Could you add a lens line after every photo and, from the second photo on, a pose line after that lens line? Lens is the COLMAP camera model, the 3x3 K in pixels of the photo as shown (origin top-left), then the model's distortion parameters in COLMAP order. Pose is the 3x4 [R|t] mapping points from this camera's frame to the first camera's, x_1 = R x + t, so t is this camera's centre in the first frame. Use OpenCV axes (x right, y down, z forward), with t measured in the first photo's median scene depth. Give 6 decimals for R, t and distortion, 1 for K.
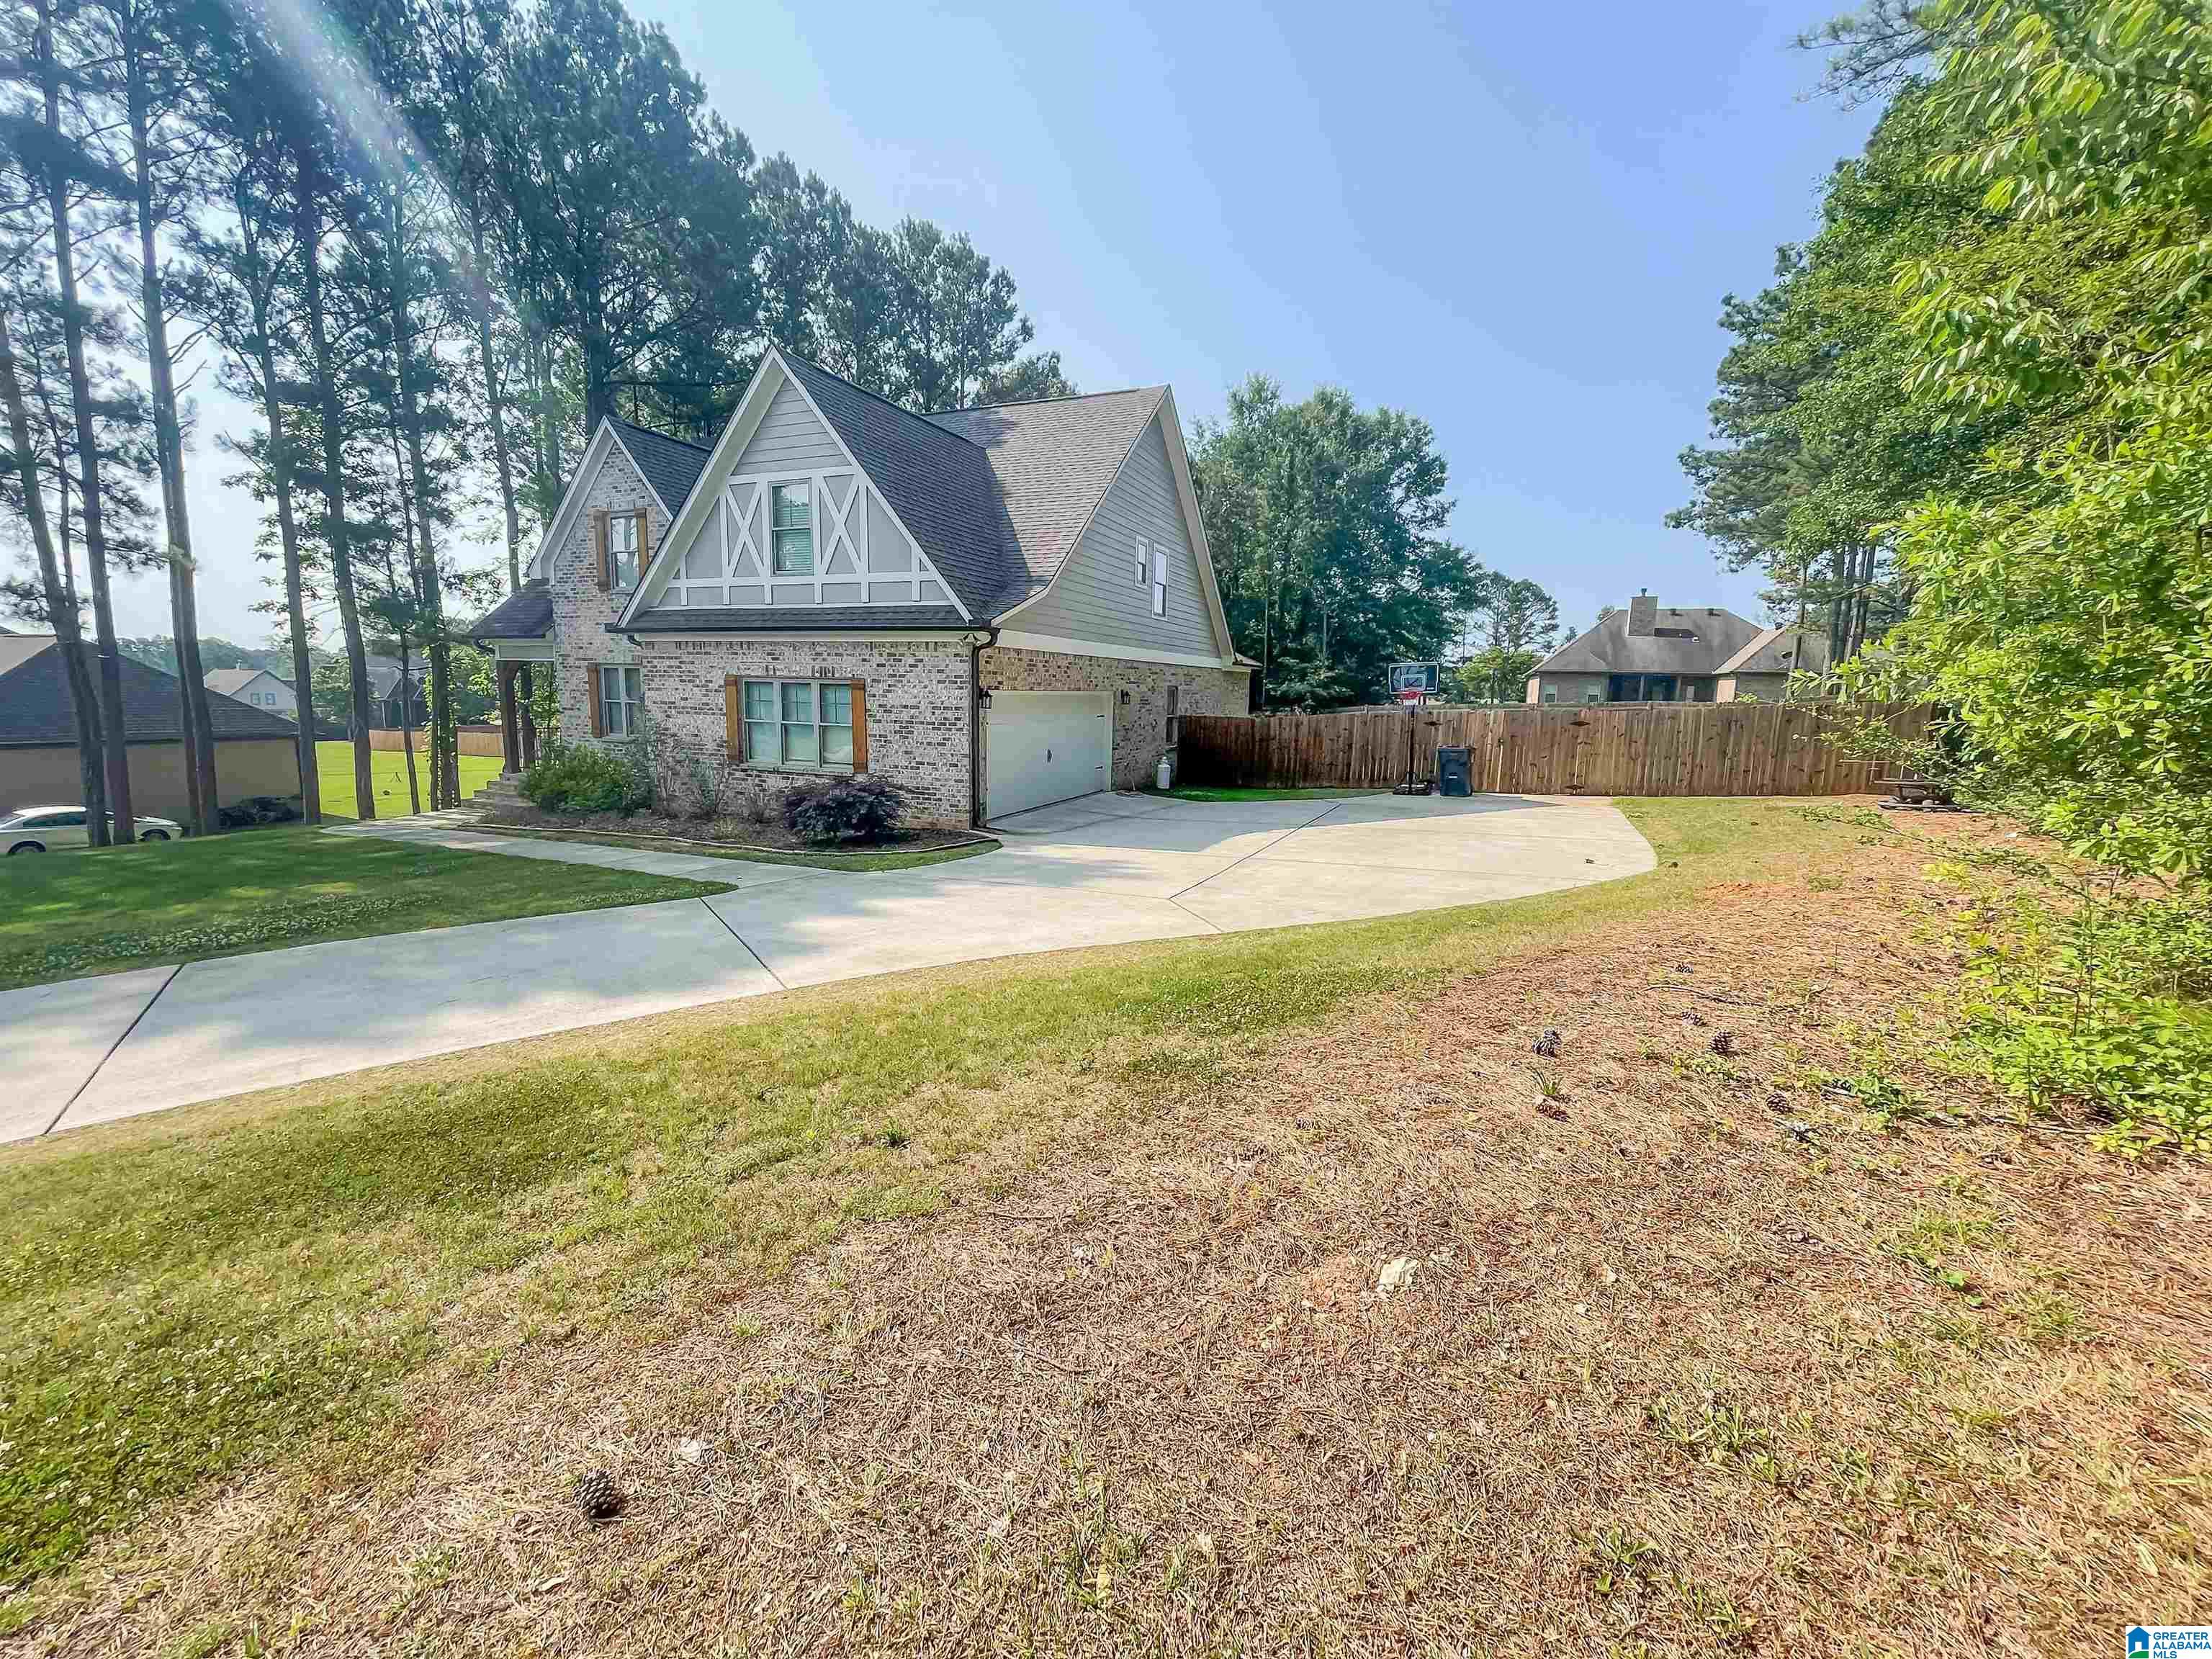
lens RADIAL K [[889.0, 0, 1105.3], [0, 889.0, 815.8], [0, 0, 1]] dist [-0.001491, -0.001294]
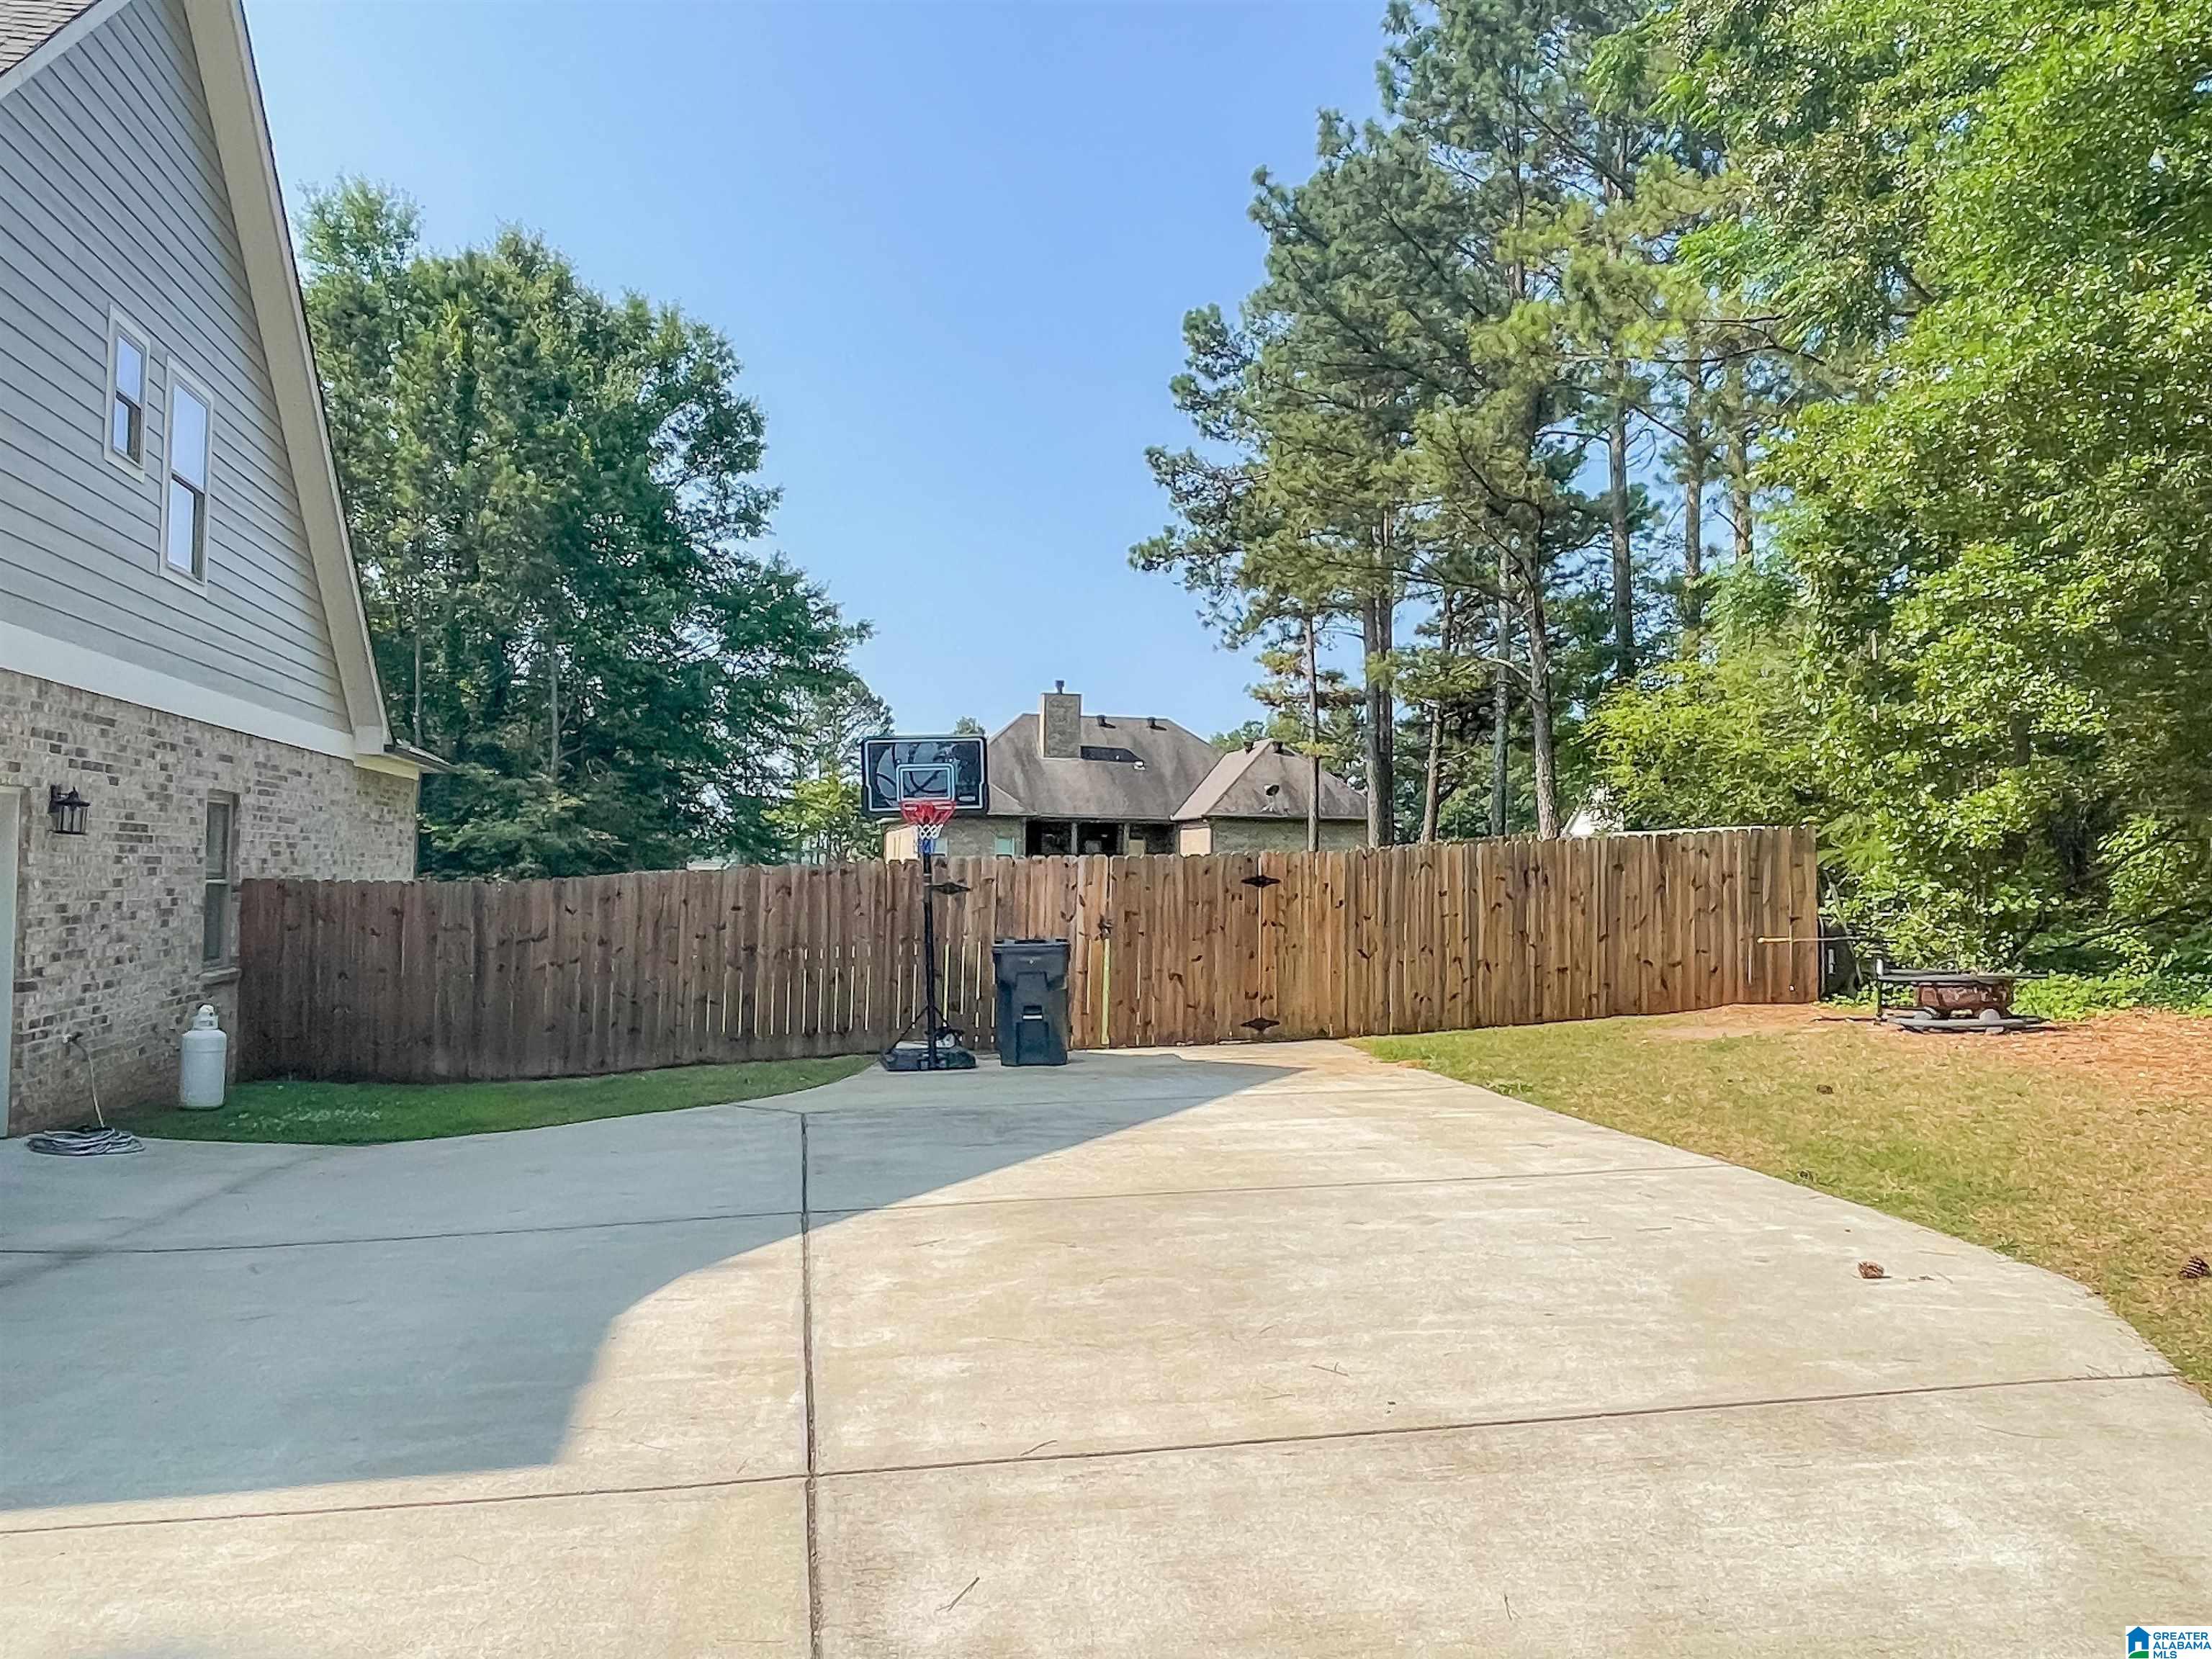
lens RADIAL K [[1639.5, 0, 1103.0], [0, 1639.5, 831.3], [0, 0, 1]] dist [0.020160, -0.006094]
pose [[0.823496, 0.005969, 0.567291, -0.002021], [0.082563, 0.988038, -0.130247, -0.011201], [-0.561282, 0.154095, 0.813153, 0.151815]]
